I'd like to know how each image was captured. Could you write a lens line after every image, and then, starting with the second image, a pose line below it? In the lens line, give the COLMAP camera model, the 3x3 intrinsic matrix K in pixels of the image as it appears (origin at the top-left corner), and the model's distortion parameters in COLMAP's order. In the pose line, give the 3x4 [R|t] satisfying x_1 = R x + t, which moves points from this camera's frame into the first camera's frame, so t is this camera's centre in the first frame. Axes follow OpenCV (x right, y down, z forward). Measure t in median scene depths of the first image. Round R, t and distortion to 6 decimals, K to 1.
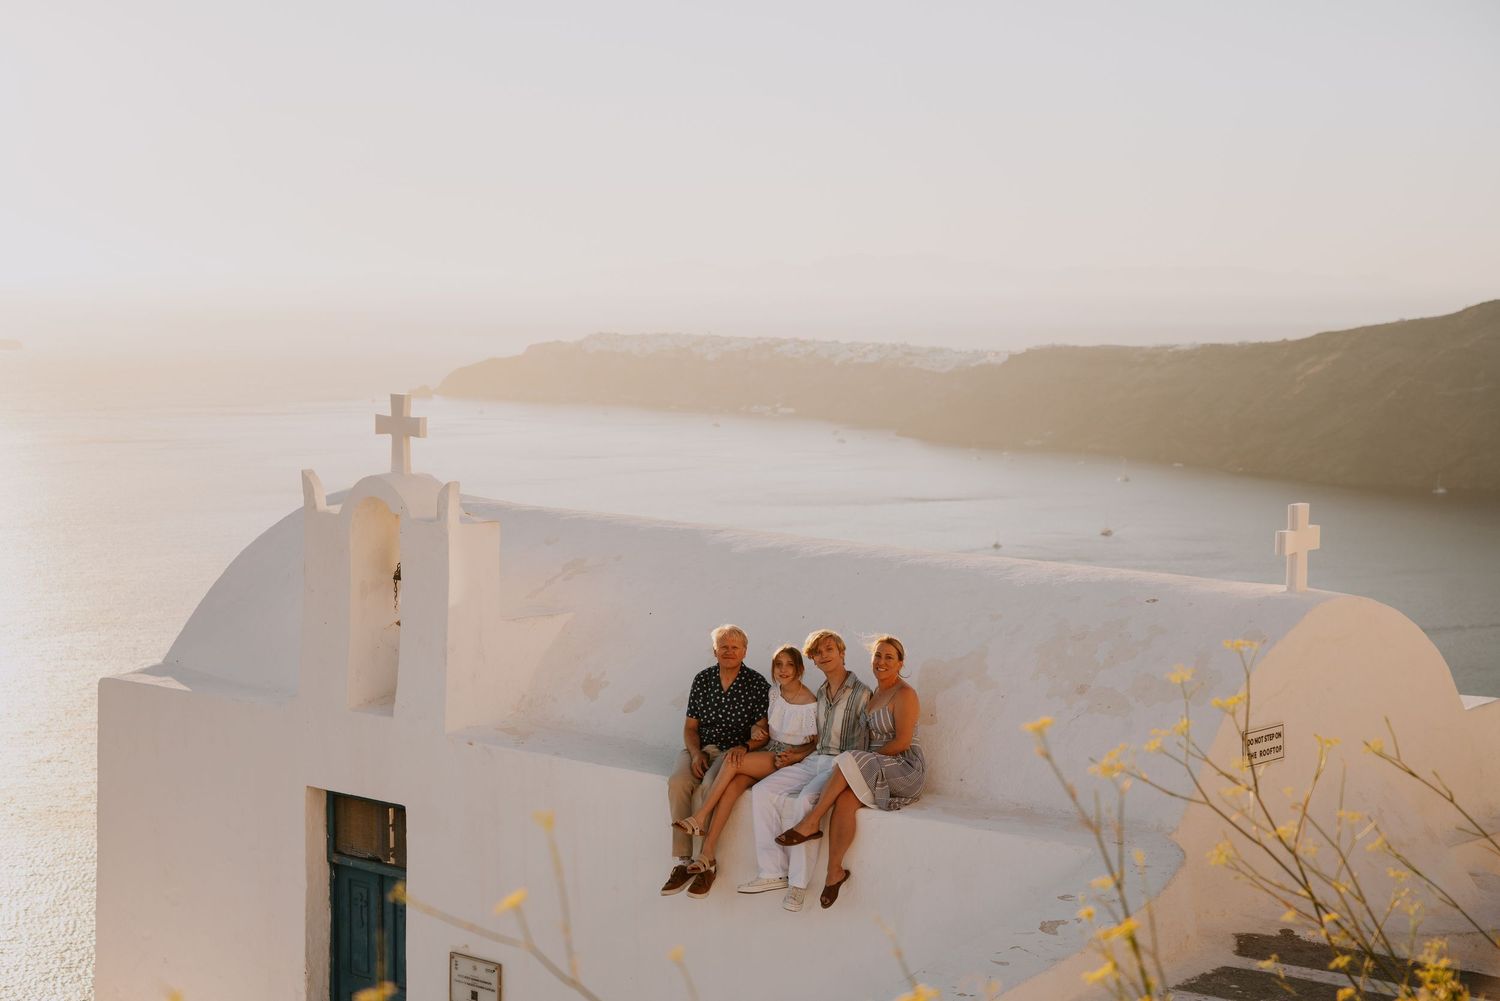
lens RADIAL K [[2339.6, 0, 750.0], [0, 2339.6, 500.5], [0, 0, 1]] dist [0.210480, 0.194292]
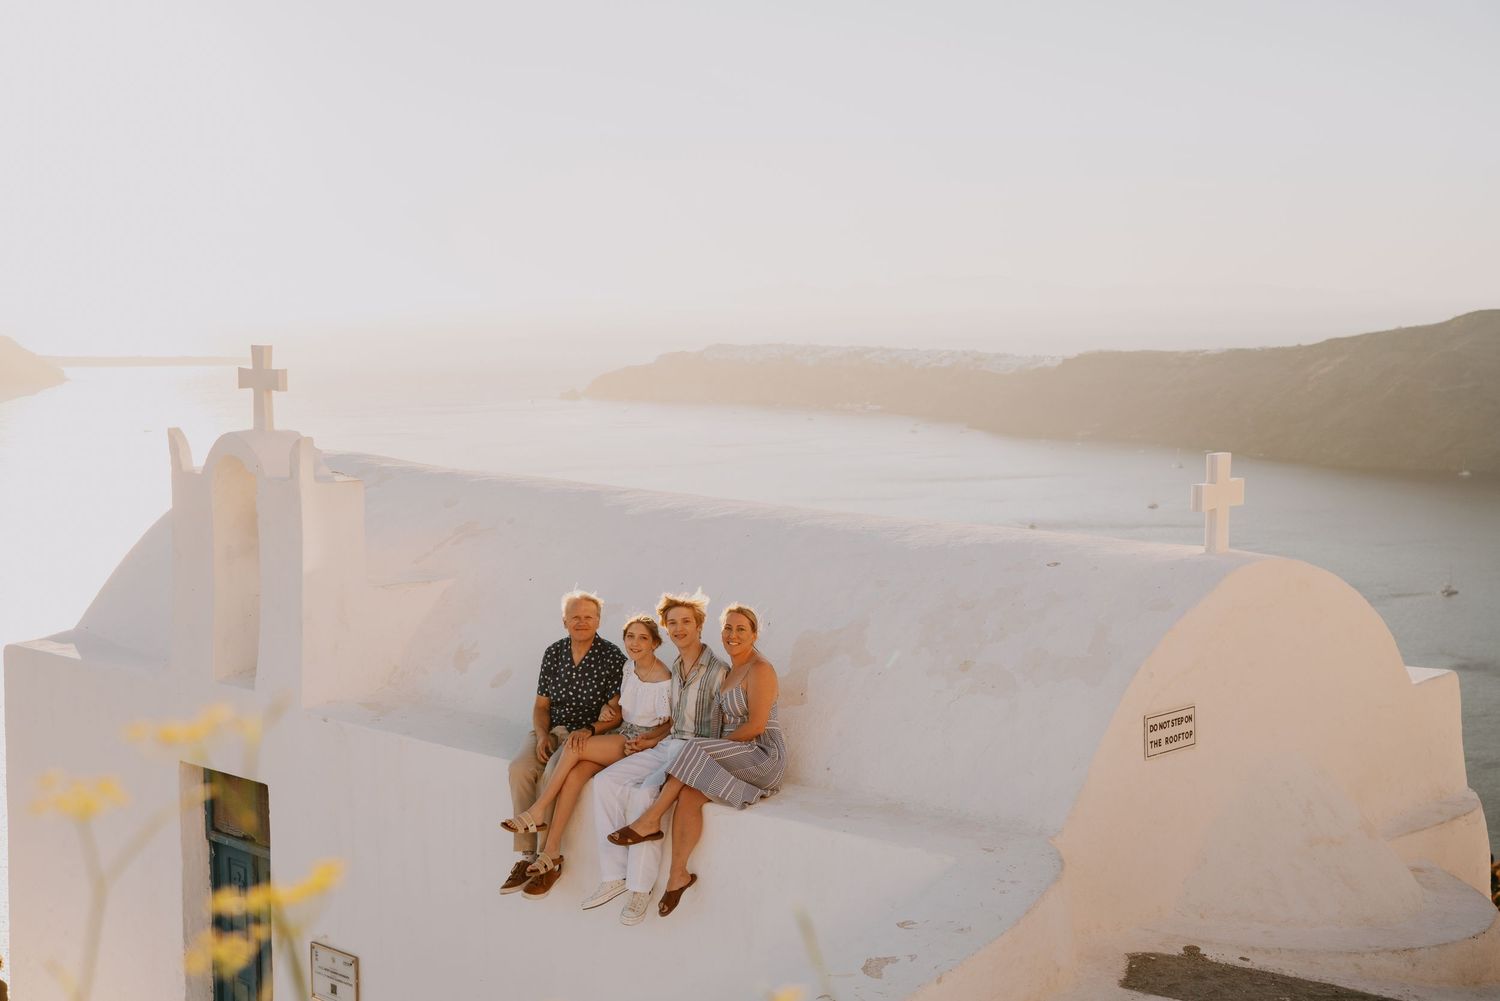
lens RADIAL K [[1874.5, 0, 750.0], [0, 1874.5, 500.5], [0, 0, 1]] dist [0.096873, -0.013568]
pose [[0.997782, -0.003445, -0.066476, 0.097470], [0.003910, 0.999969, 0.006870, 0.012503], [0.066450, -0.007115, 0.997764, 0.270532]]
